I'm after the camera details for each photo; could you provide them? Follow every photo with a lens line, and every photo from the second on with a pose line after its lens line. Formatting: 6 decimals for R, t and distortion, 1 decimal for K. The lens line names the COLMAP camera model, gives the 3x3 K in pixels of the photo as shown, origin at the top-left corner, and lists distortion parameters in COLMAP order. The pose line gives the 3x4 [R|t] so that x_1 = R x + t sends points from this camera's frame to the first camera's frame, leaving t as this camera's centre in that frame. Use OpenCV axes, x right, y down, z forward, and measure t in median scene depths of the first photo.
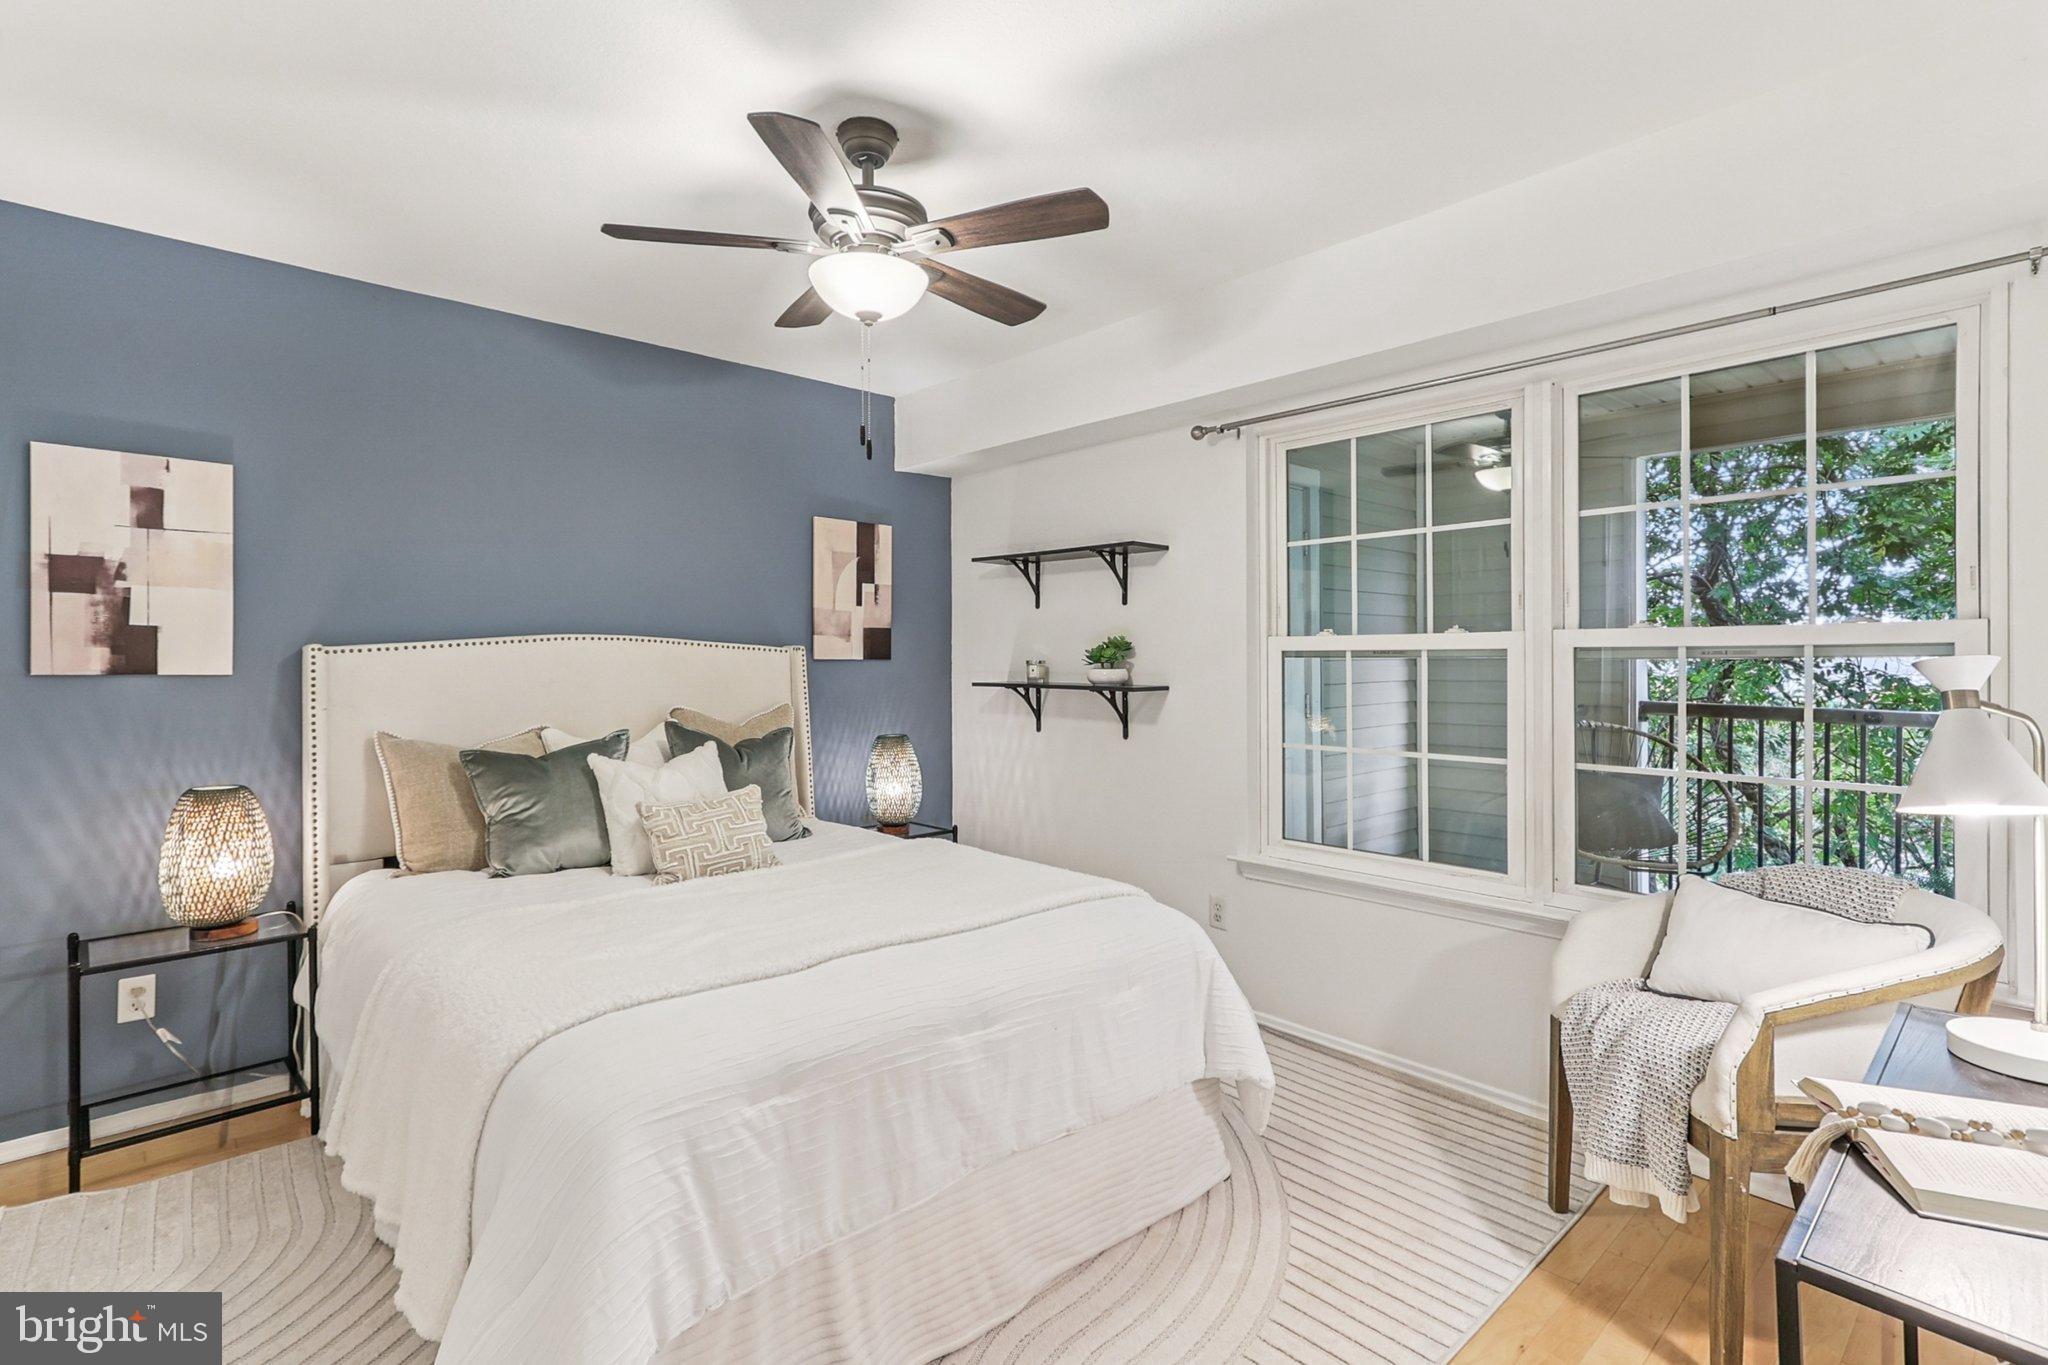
lens RADIAL K [[949.2, 0, 1024.0], [0, 949.2, 682.5], [0, 0, 1]] dist [0.024195, -0.000126]
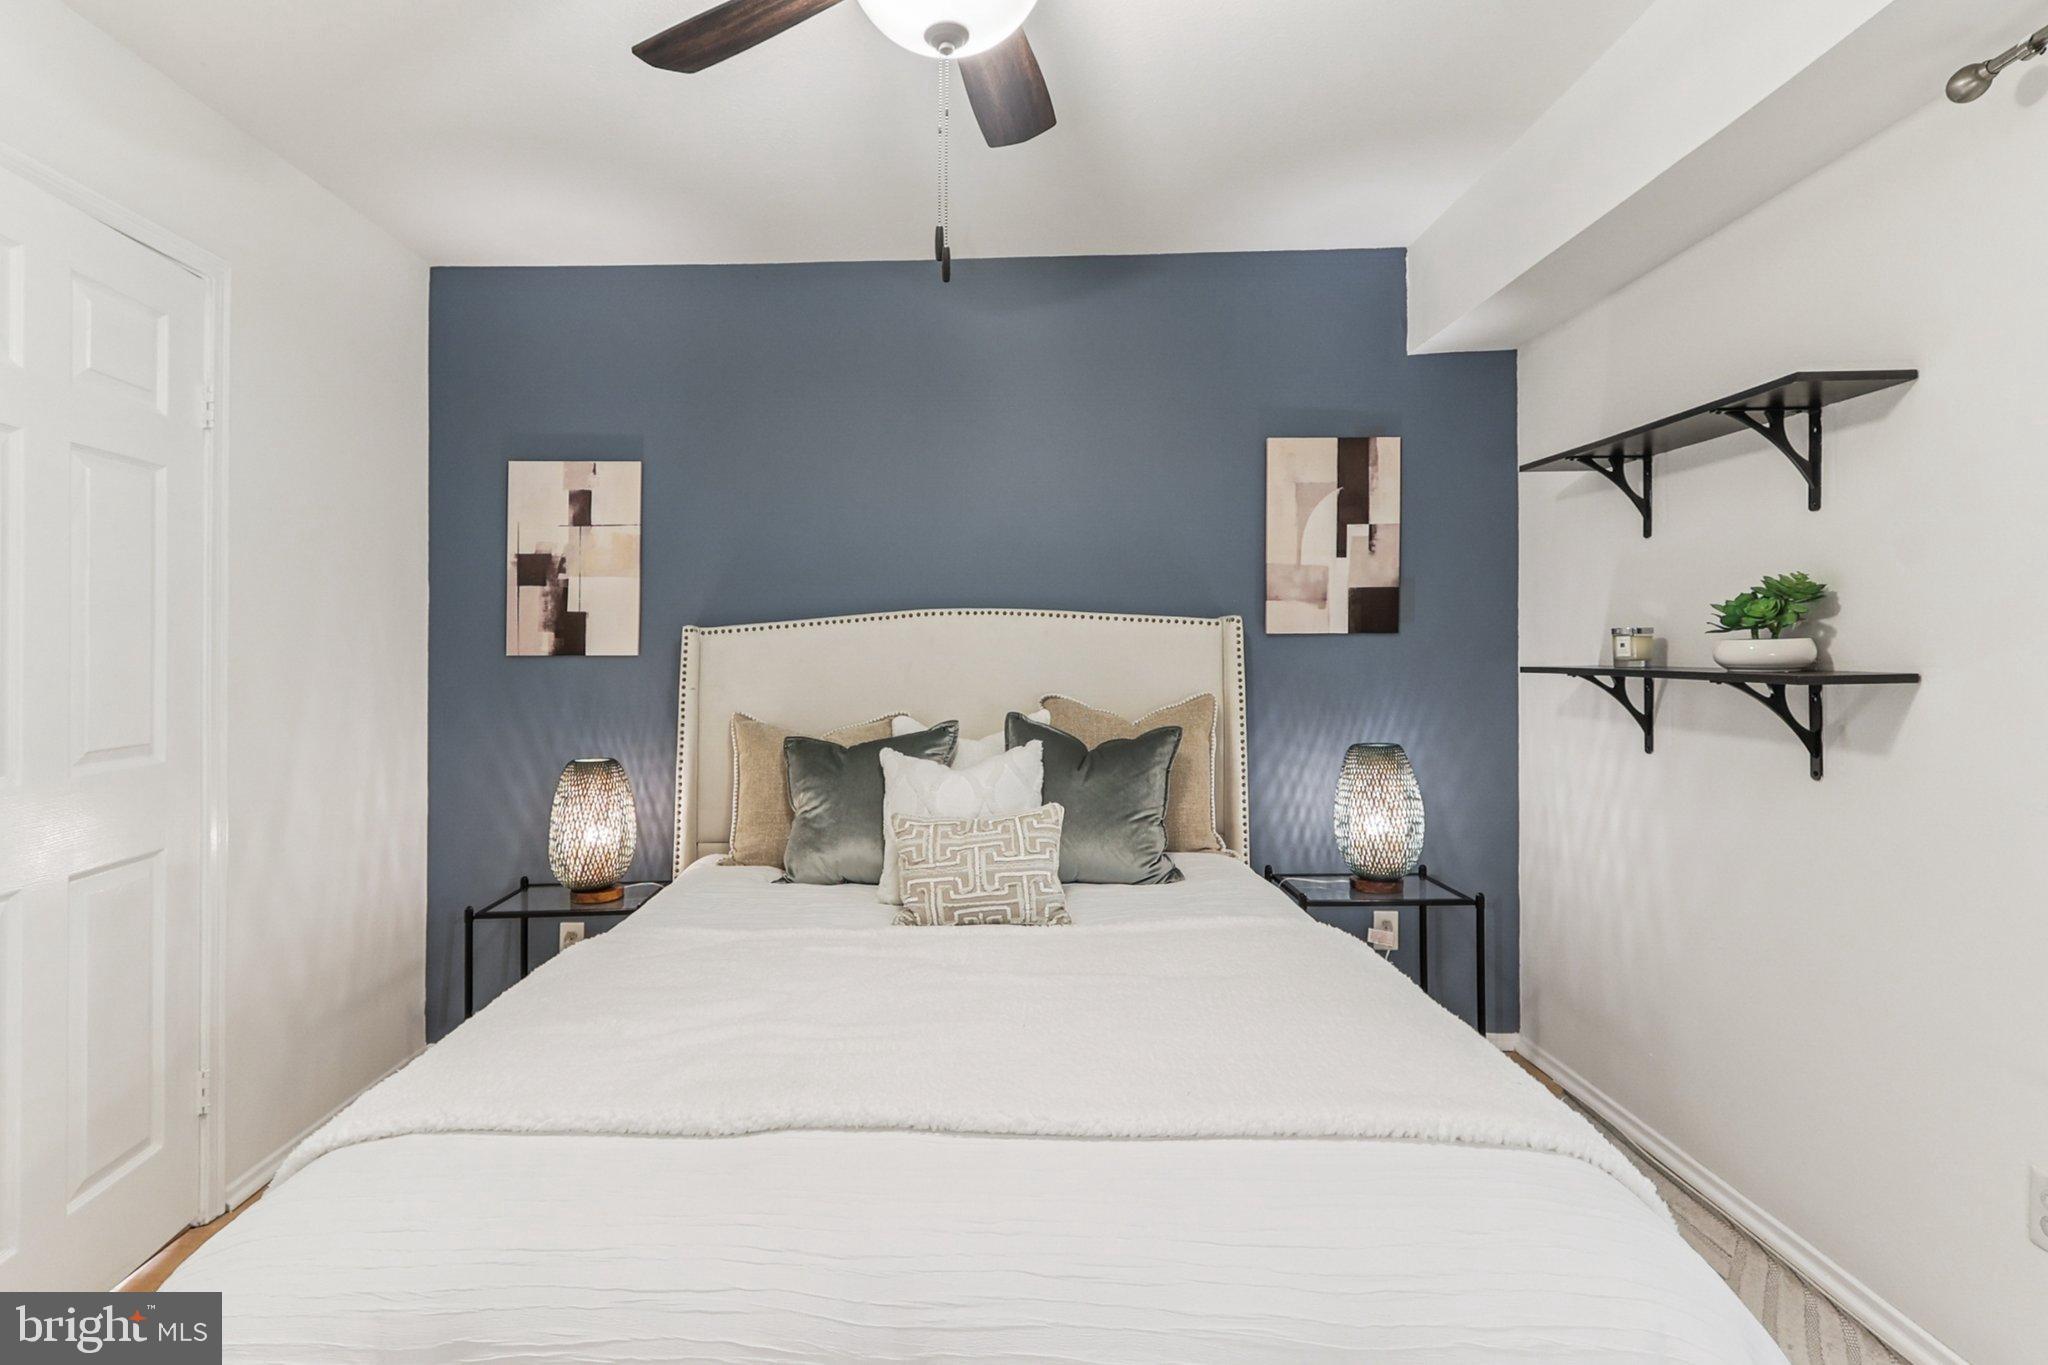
lens RADIAL K [[979.2, 0, 1003.6], [0, 979.2, 655.2], [0, 0, 1]] dist [0.024817, 0.000271]
pose [[0.723479, -0.006424, -0.690317, 0.174076], [-0.004863, 0.999884, -0.014401, 0.004135], [0.690330, 0.013776, 0.723364, 0.361535]]
